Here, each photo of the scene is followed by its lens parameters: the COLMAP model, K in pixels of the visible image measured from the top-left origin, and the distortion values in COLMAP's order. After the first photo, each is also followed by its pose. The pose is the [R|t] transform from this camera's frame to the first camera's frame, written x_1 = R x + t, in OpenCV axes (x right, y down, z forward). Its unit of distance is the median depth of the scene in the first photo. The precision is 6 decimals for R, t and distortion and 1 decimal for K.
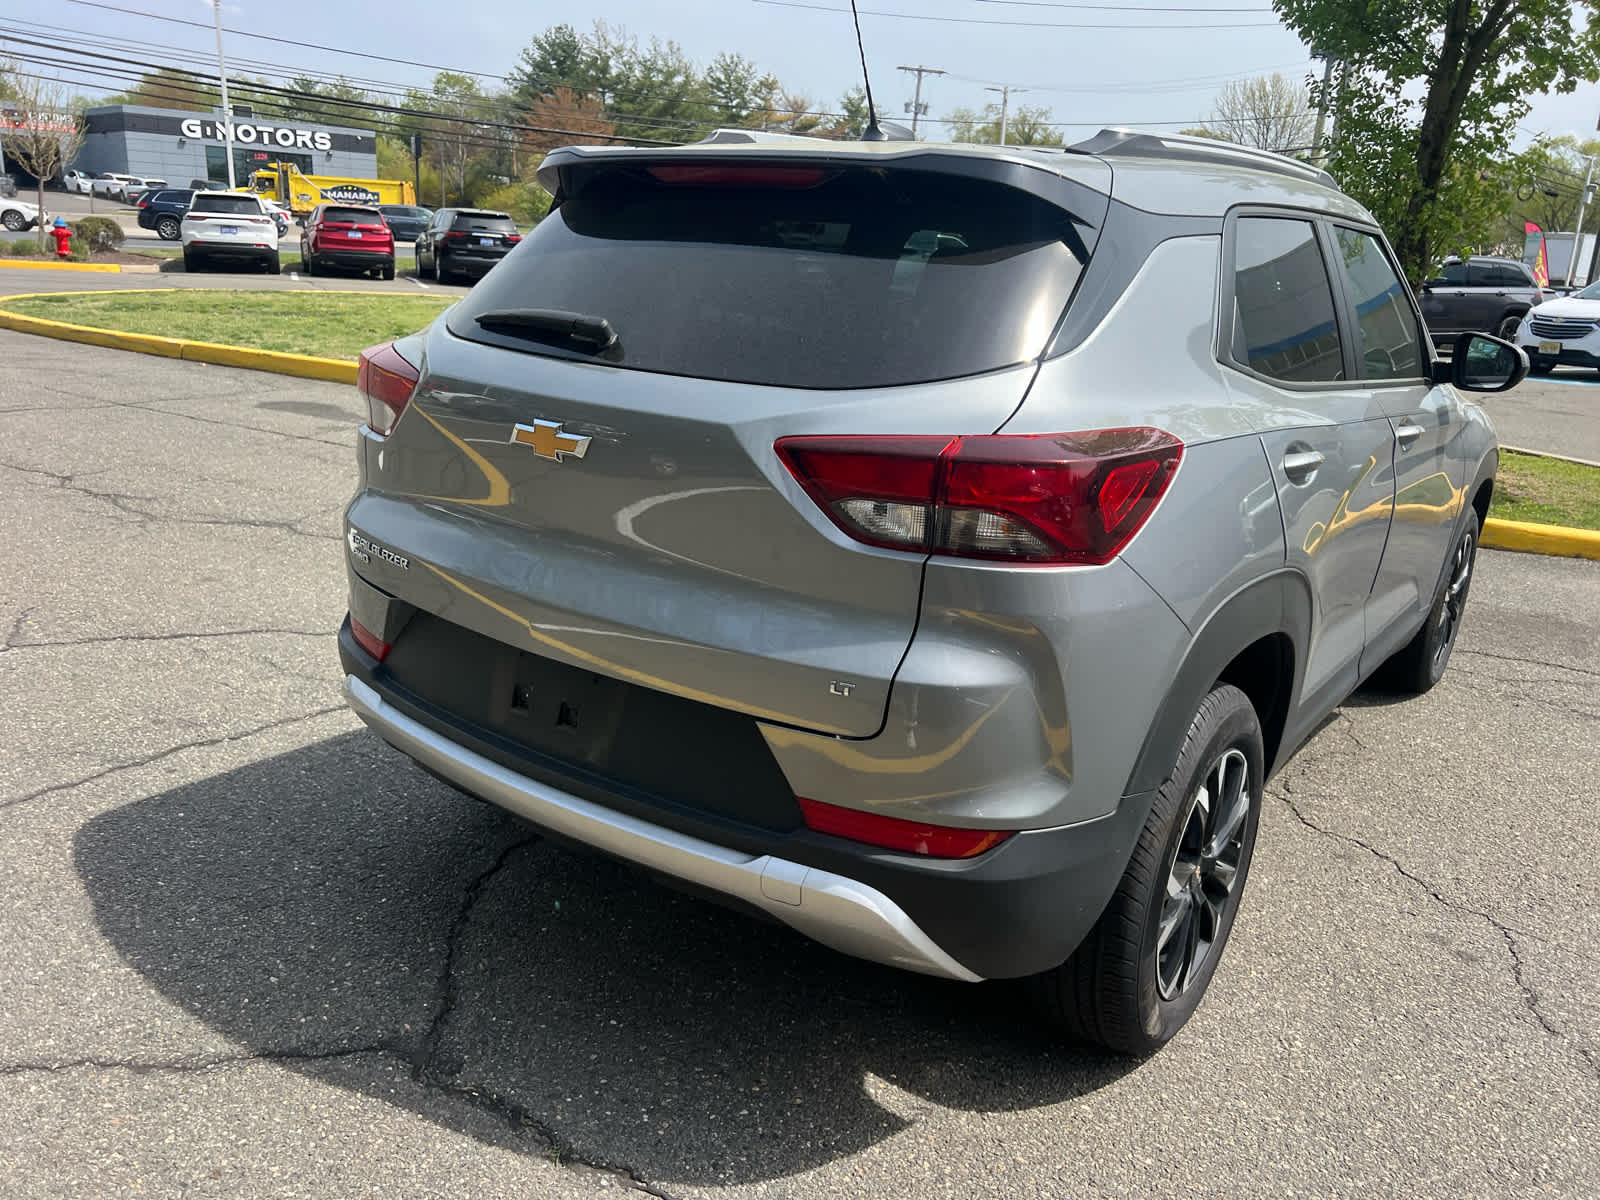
lens RADIAL K [[1229.8, 0, 794.0], [0, 1229.8, 600.9], [0, 0, 1]] dist [0.066500, -0.081485]
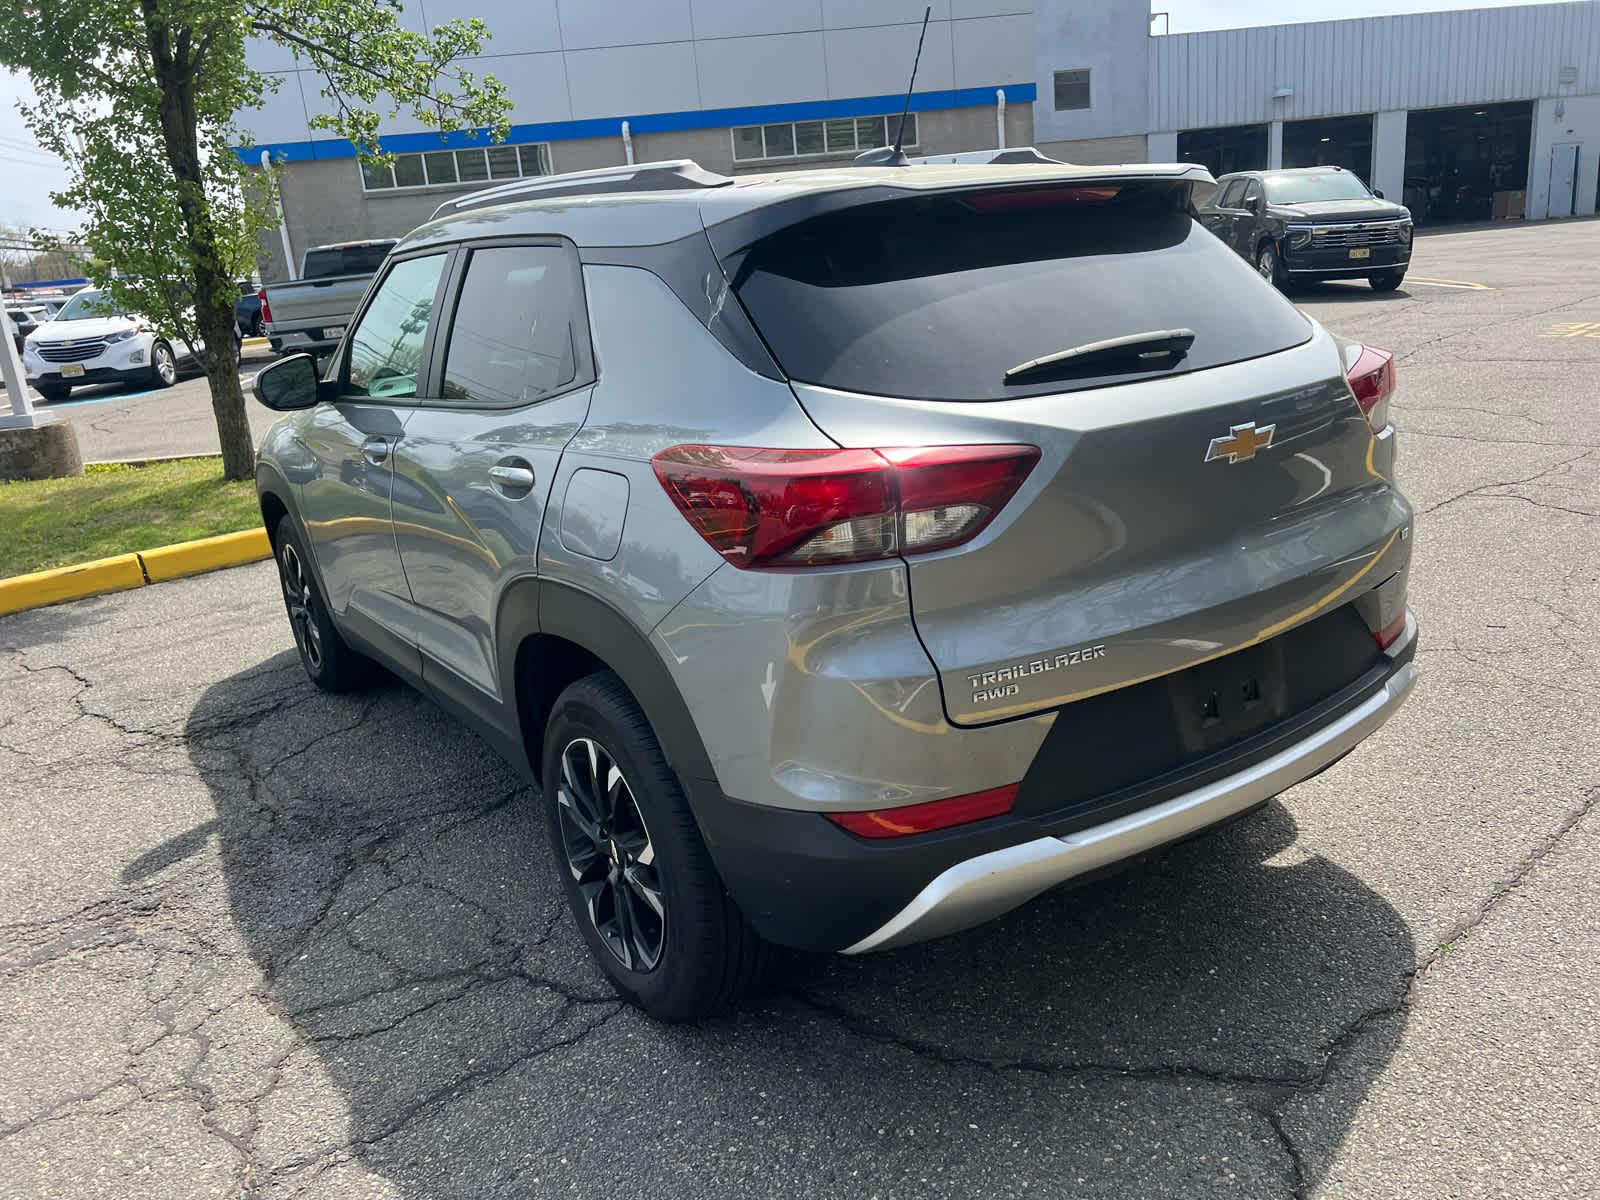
lens RADIAL K [[1243.0, 0, 807.6], [0, 1243.0, 590.8], [0, 0, 1]] dist [0.039046, -0.004368]
pose [[0.290664, -0.333083, 0.896978, -1.178620], [0.358693, 0.907020, 0.220578, -0.345416], [-0.887048, 0.257626, 0.383113, 0.856177]]
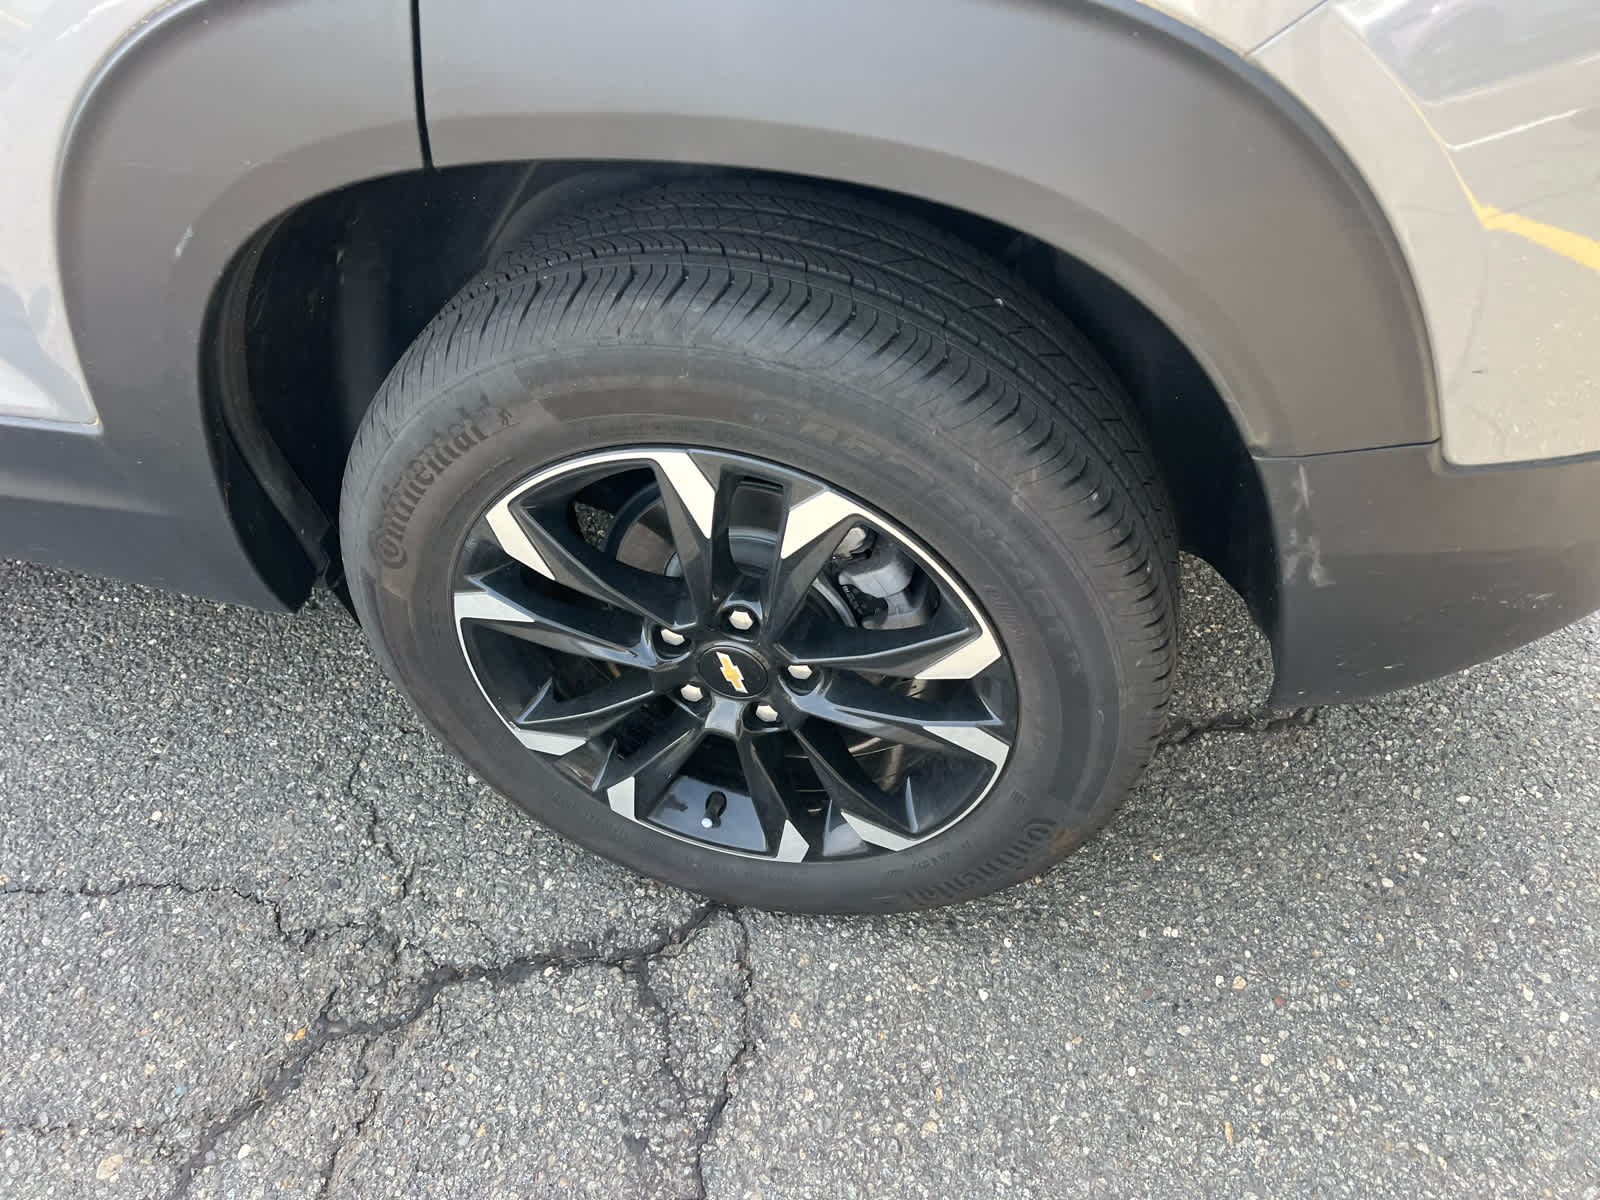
lens RADIAL K [[1229.8, 0, 794.0], [0, 1229.8, 600.9], [0, 0, 1]] dist [0.066500, -0.081485]
pose [[-0.442288, -0.656571, 0.610980, -0.572102], [0.235340, 0.572401, 0.785476, -0.326068], [-0.865446, 0.491195, -0.098648, 1.522296]]
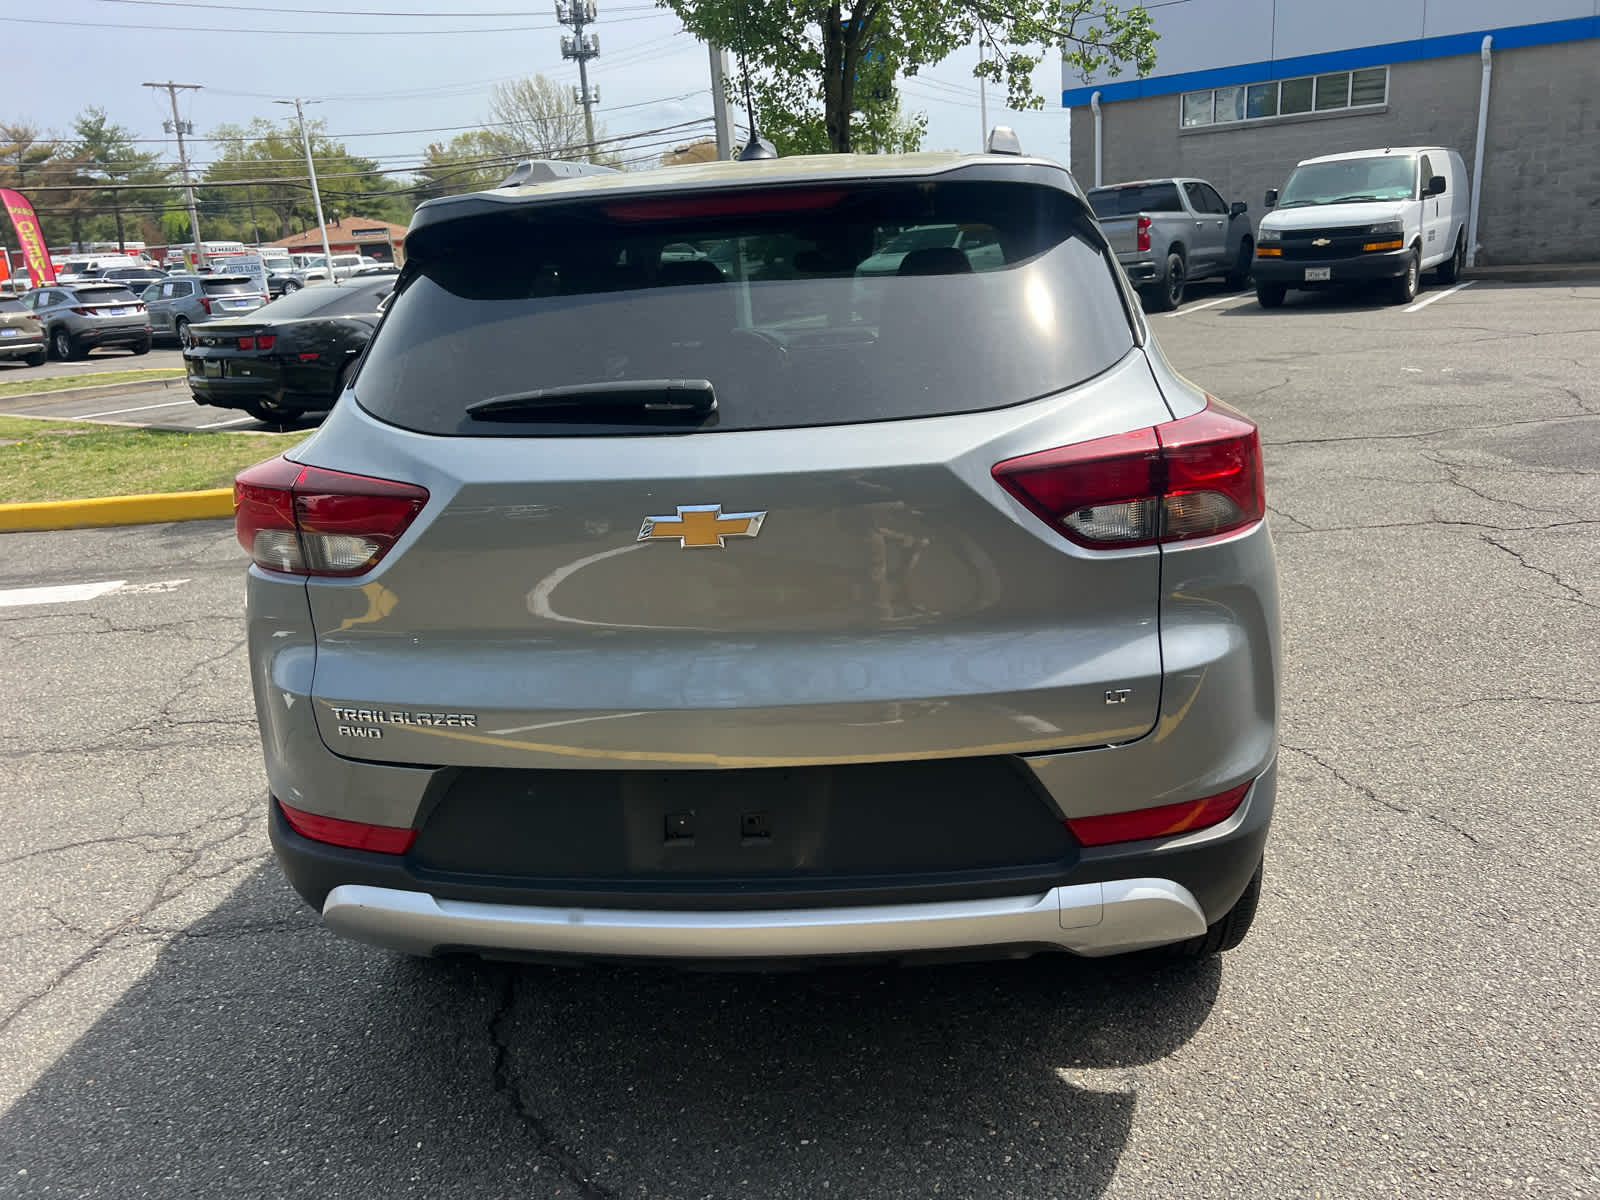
lens RADIAL K [[1229.8, 0, 794.0], [0, 1229.8, 600.9], [0, 0, 1]] dist [0.066500, -0.081485]
pose [[0.844261, -0.249667, 0.474226, -0.510910], [0.251006, 0.966016, 0.061716, -0.105148], [-0.473519, 0.066930, 0.878237, 0.190526]]
